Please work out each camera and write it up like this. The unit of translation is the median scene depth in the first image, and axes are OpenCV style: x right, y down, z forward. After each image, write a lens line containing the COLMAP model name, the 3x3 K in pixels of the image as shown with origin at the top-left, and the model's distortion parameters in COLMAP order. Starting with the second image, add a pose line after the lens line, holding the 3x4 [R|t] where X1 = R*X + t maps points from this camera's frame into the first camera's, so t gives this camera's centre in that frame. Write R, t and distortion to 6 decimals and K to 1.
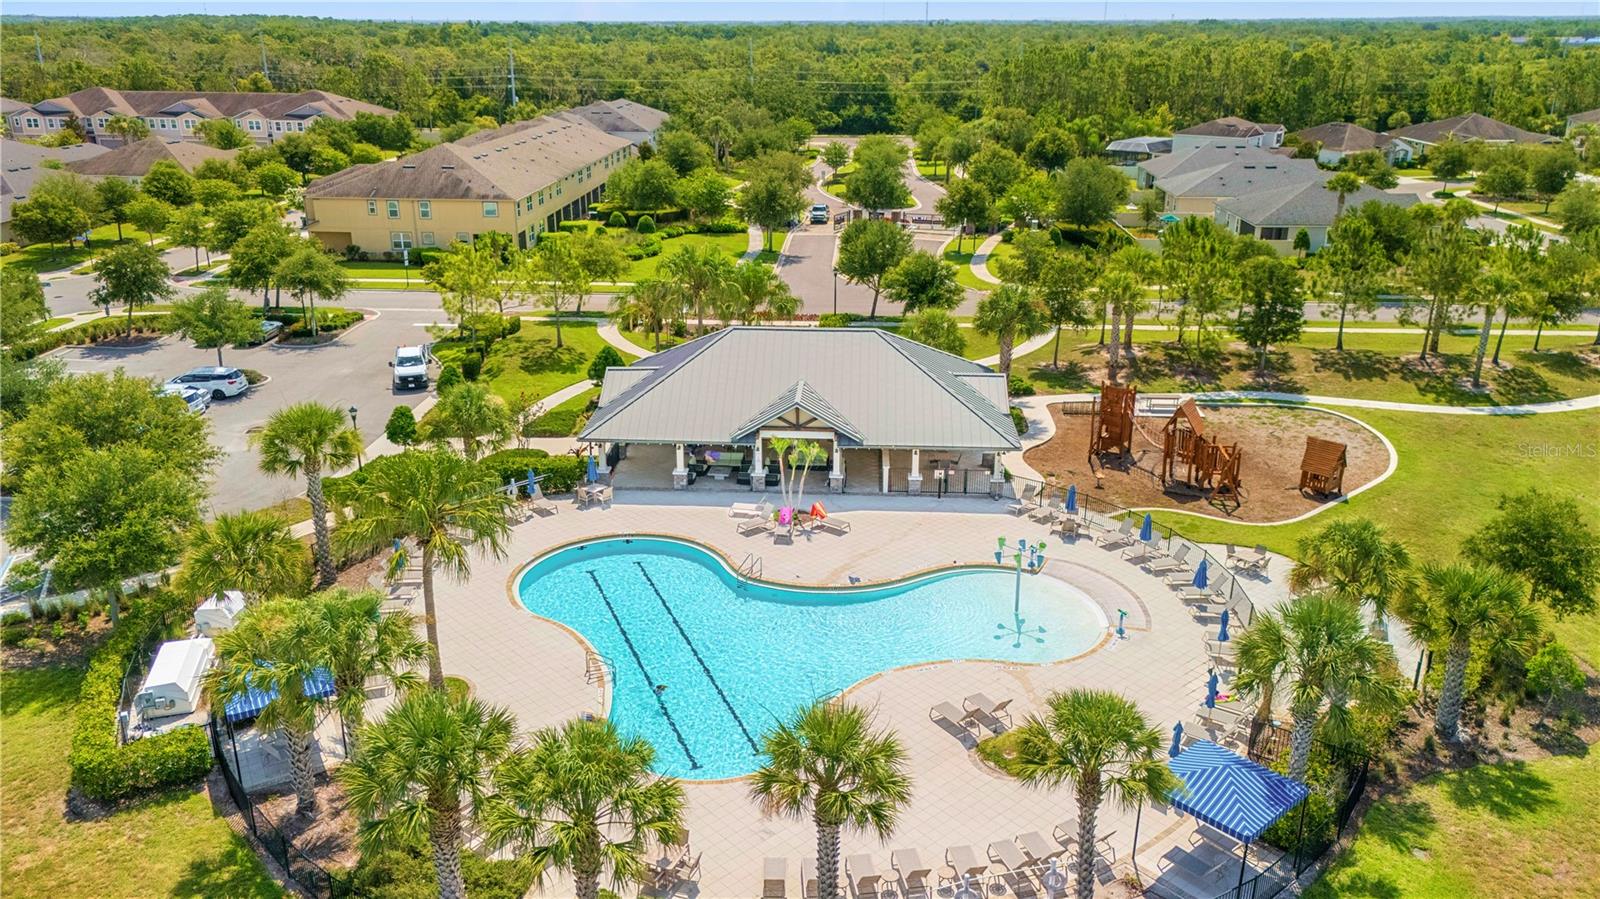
lens RADIAL K [[1192.8, 0, 800.0], [0, 1192.8, 449.5], [0, 0, 1]] dist [0.006344, -0.007852]
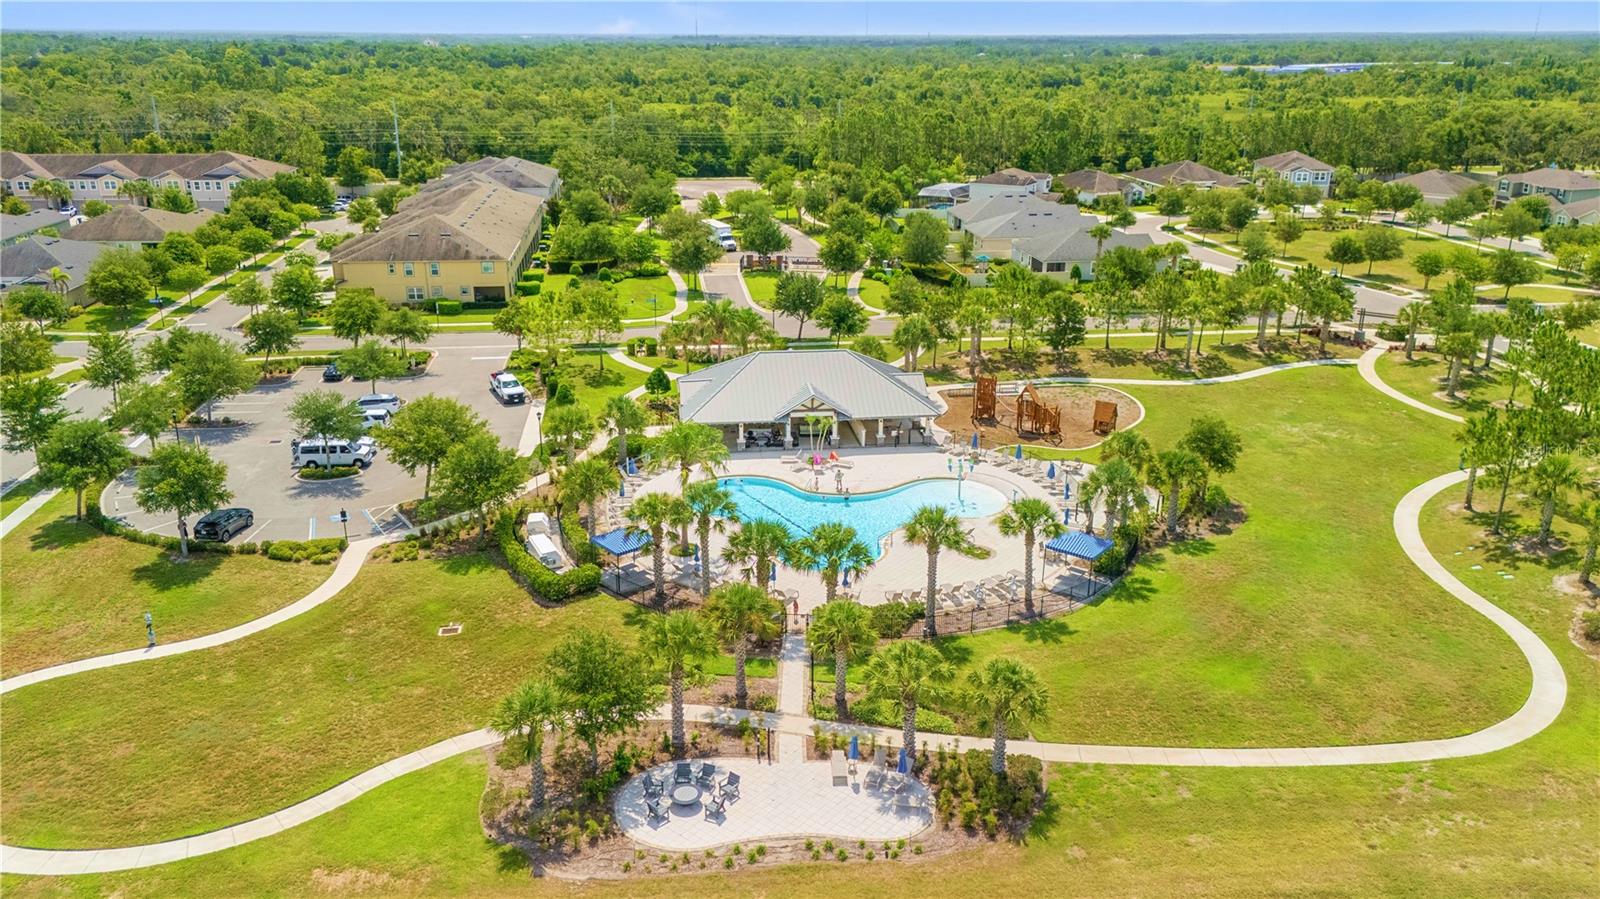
lens RADIAL K [[1192.8, 0, 800.0], [0, 1192.8, 449.5], [0, 0, 1]] dist [0.006344, -0.007852]
pose [[0.982597, -0.057832, 0.176521, -0.232560], [0.059293, 0.998236, -0.003012, 0.030168], [-0.176035, 0.013426, 0.984292, -0.478012]]
